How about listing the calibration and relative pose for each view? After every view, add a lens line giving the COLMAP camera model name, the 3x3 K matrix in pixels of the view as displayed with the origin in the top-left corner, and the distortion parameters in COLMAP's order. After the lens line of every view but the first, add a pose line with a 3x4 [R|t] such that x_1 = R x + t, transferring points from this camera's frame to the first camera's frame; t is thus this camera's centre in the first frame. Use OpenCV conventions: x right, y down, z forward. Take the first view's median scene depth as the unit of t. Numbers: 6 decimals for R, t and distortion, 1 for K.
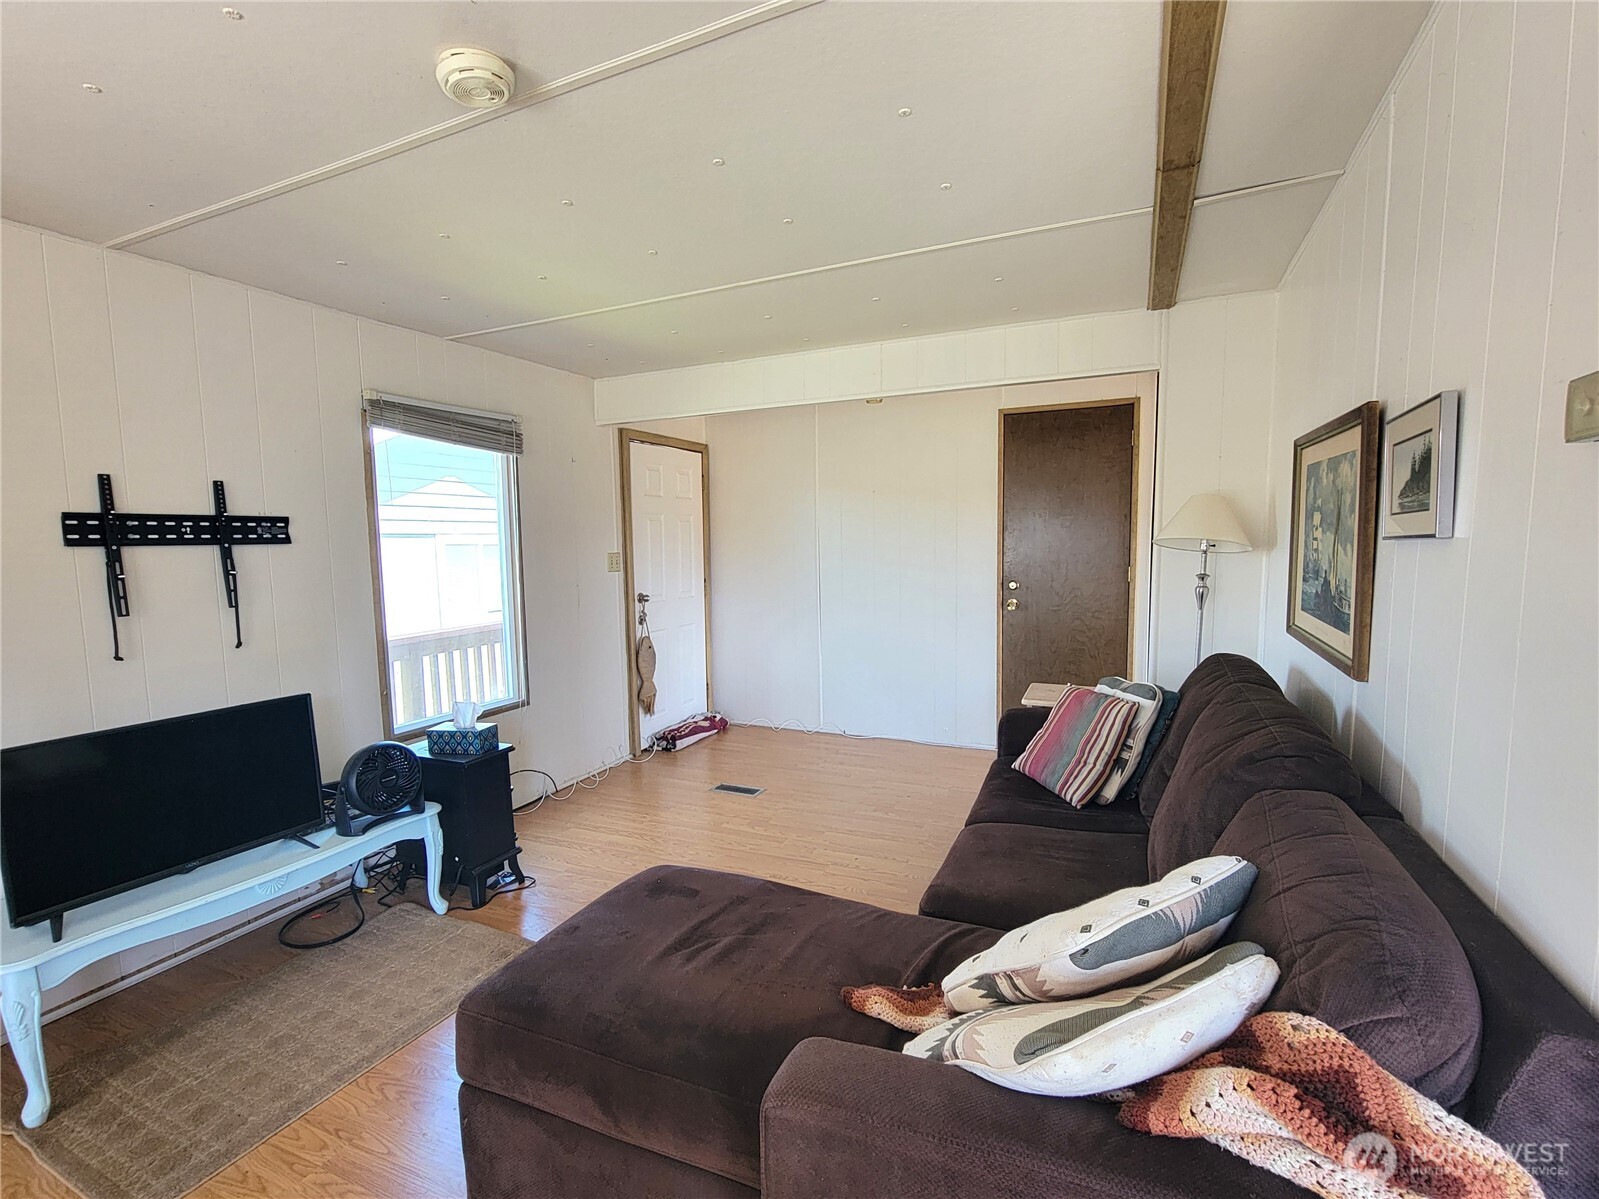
lens RADIAL K [[742.6, 0, 805.6], [0, 742.6, 608.1], [0, 0, 1]] dist [-0.002551, 0.000175]
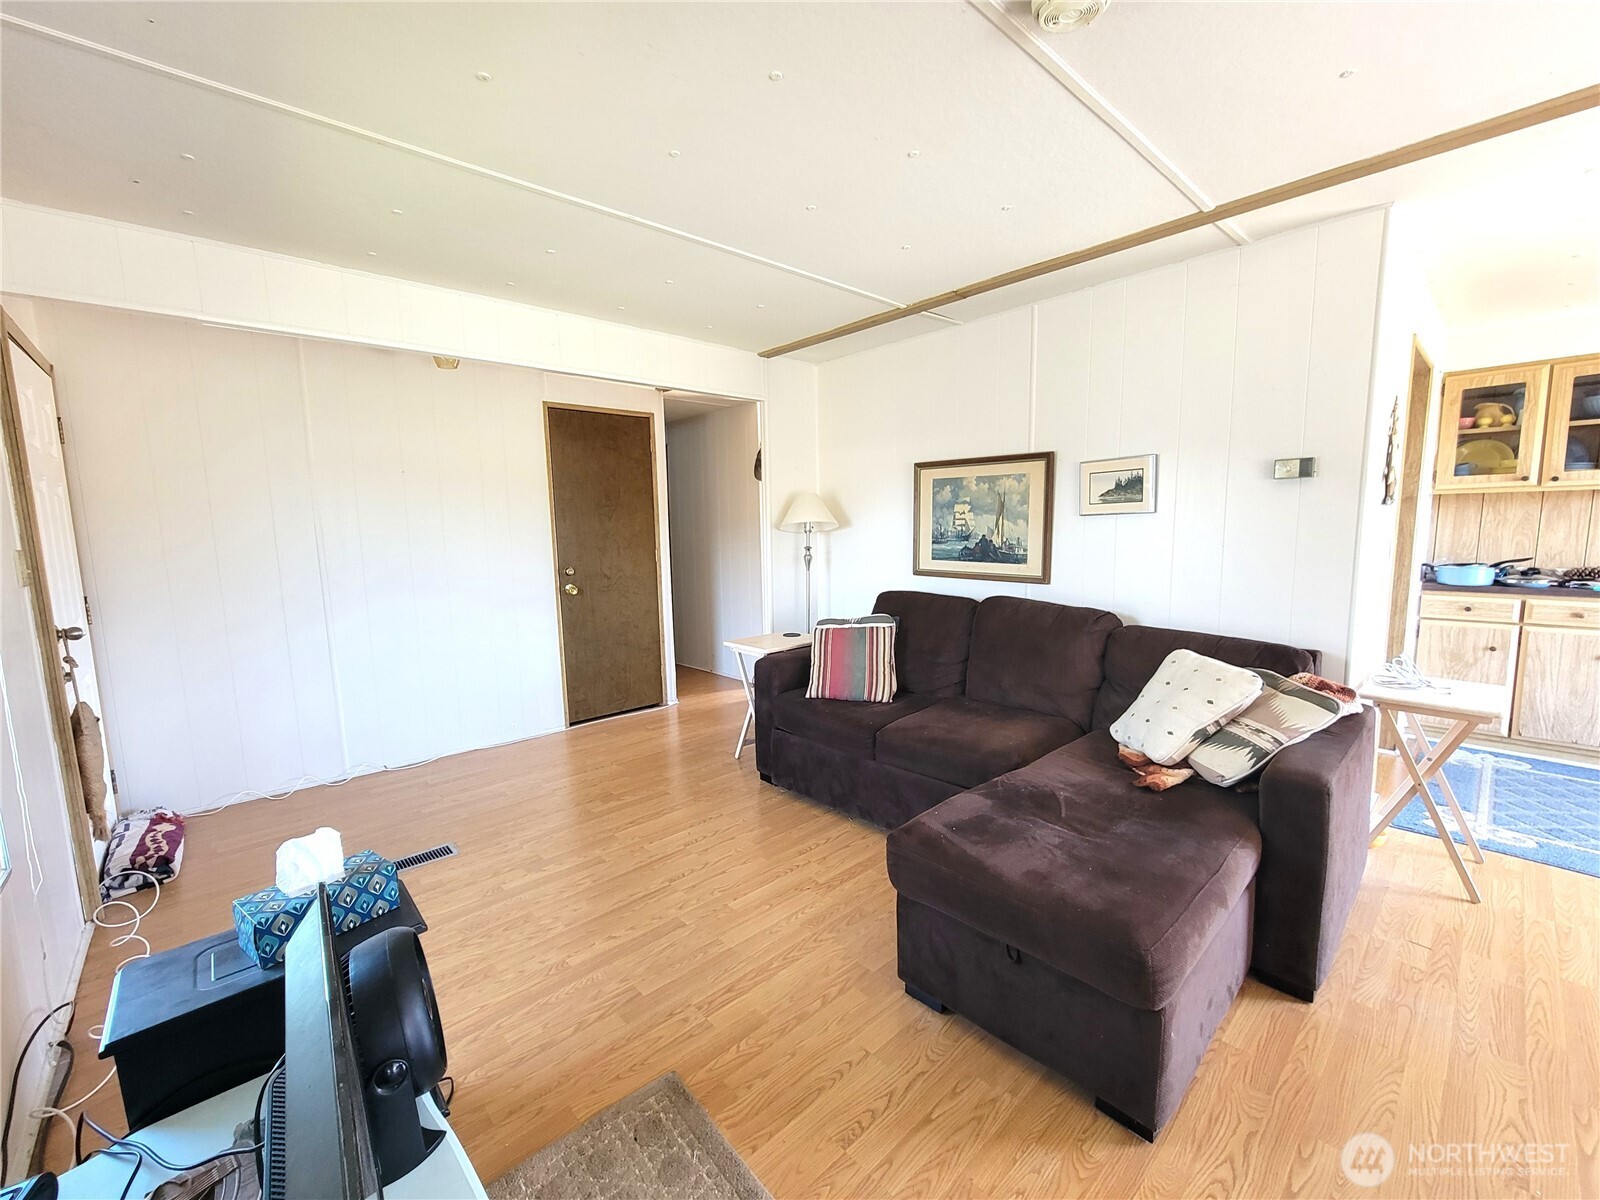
lens RADIAL K [[651.0, 0, 801.9], [0, 651.0, 603.1], [0, 0, 1]] dist [-0.002952, 0.000135]
pose [[0.397889, -0.100244, 0.911941, -0.439975], [0.099676, 0.992852, 0.065648, -0.013624], [-0.912003, 0.064778, 0.405036, 0.319624]]
